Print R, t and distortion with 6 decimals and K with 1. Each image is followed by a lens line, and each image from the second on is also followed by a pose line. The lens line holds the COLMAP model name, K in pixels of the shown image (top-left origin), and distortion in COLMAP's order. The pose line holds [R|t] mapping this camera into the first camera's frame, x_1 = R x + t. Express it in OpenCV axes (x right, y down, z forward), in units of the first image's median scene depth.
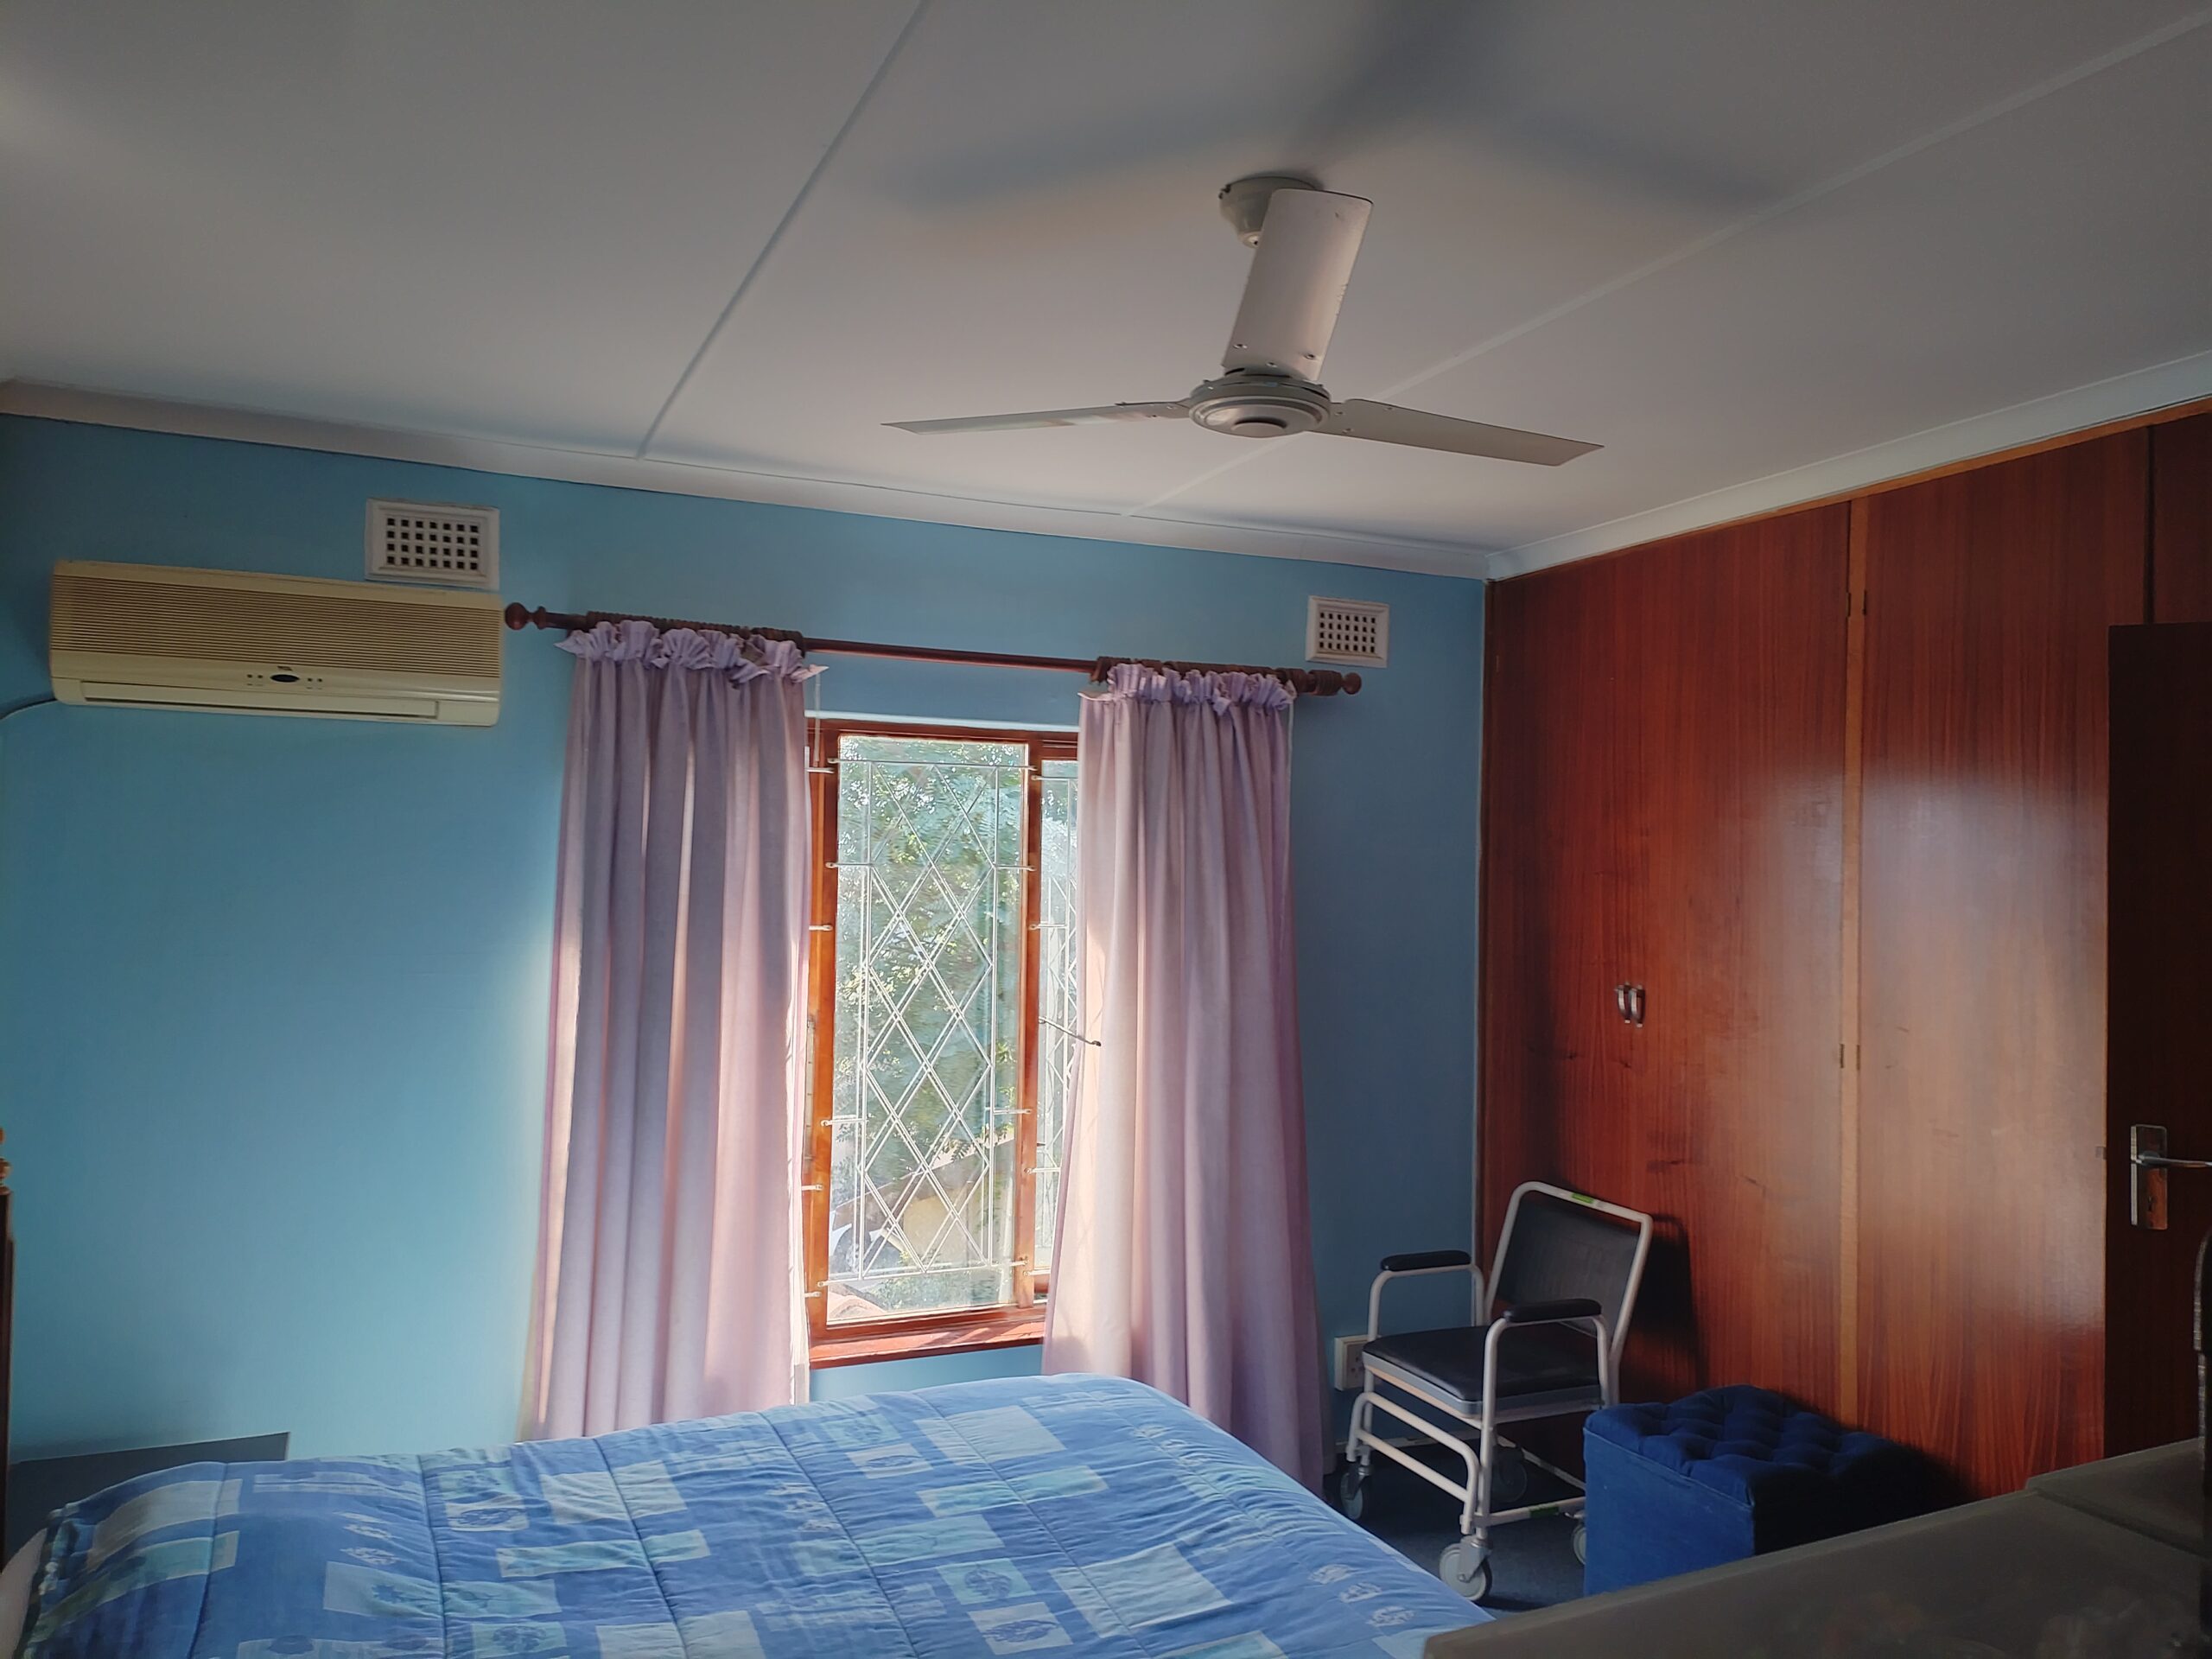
lens RADIAL K [[1669.6, 0, 1112.4], [0, 1669.6, 823.8], [0, 0, 1]] dist [0.066868, -0.069560]
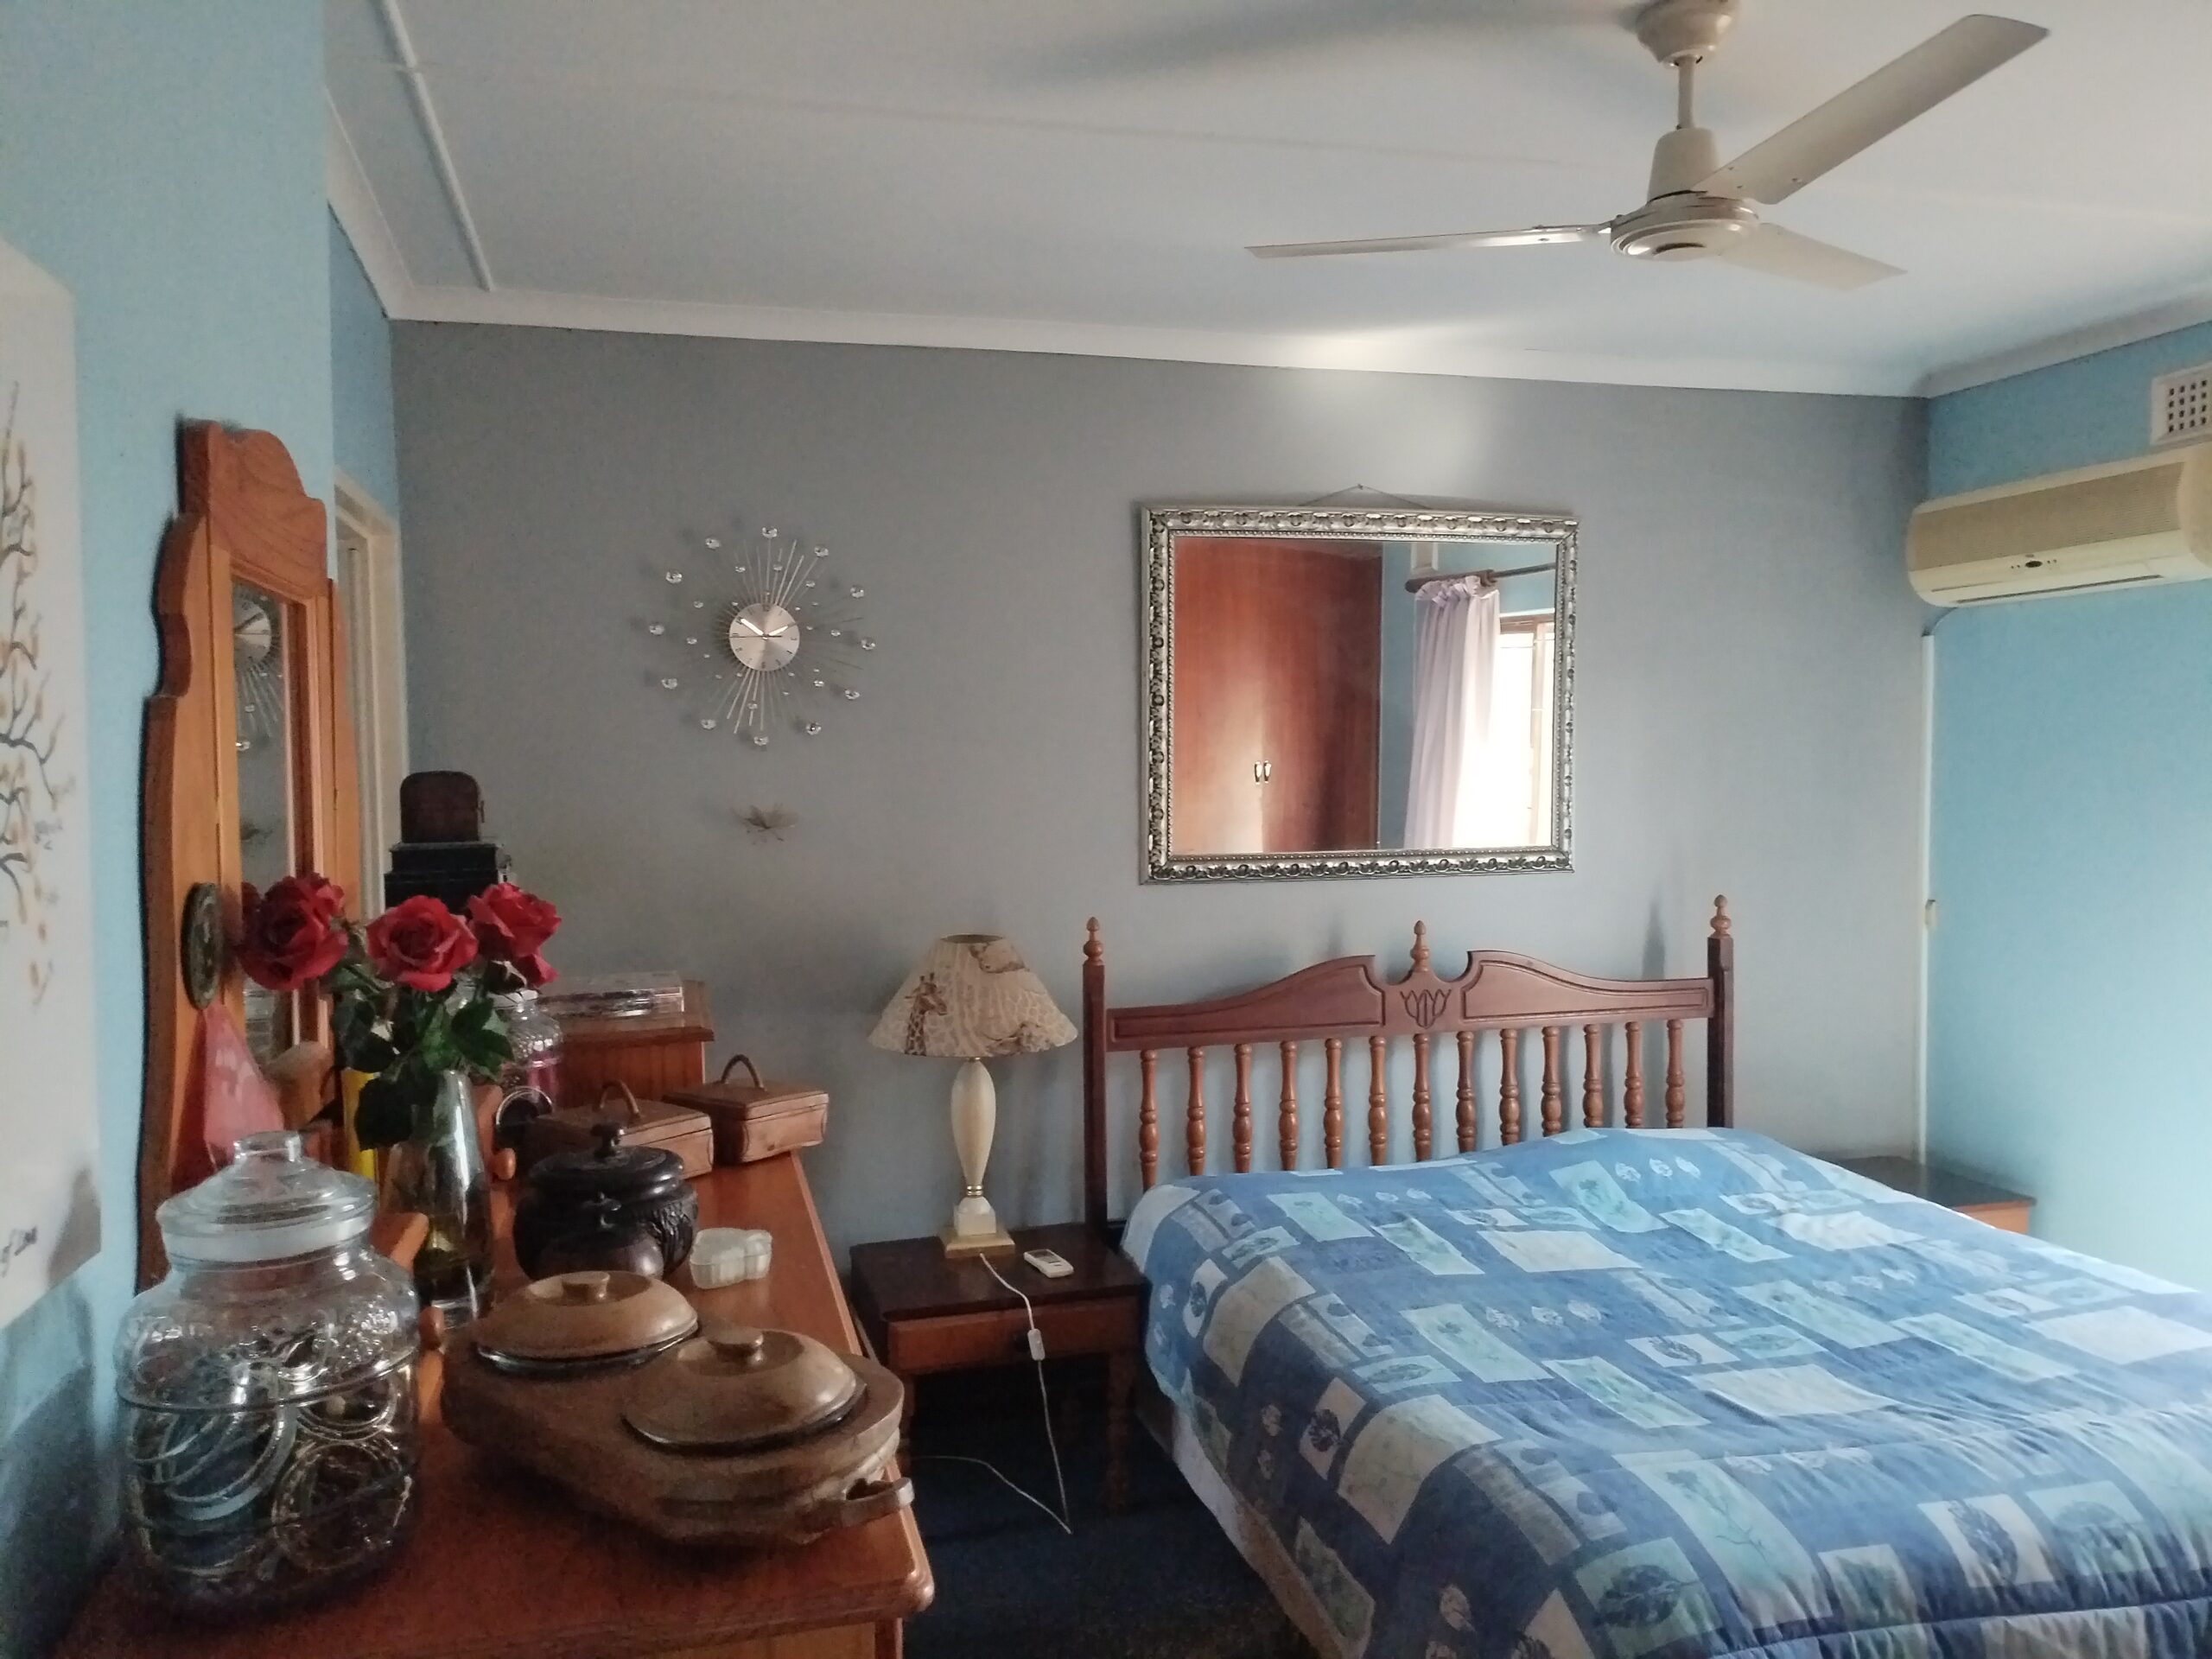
lens RADIAL K [[1669.6, 0, 1109.4], [0, 1669.6, 831.3], [0, 0, 1]] dist [0.066868, -0.069560]
pose [[-0.159575, 0.019417, -0.986995, 1.032401], [0.028657, 0.999476, 0.015029, 0.084002], [0.986770, -0.025886, -0.160048, 0.731410]]
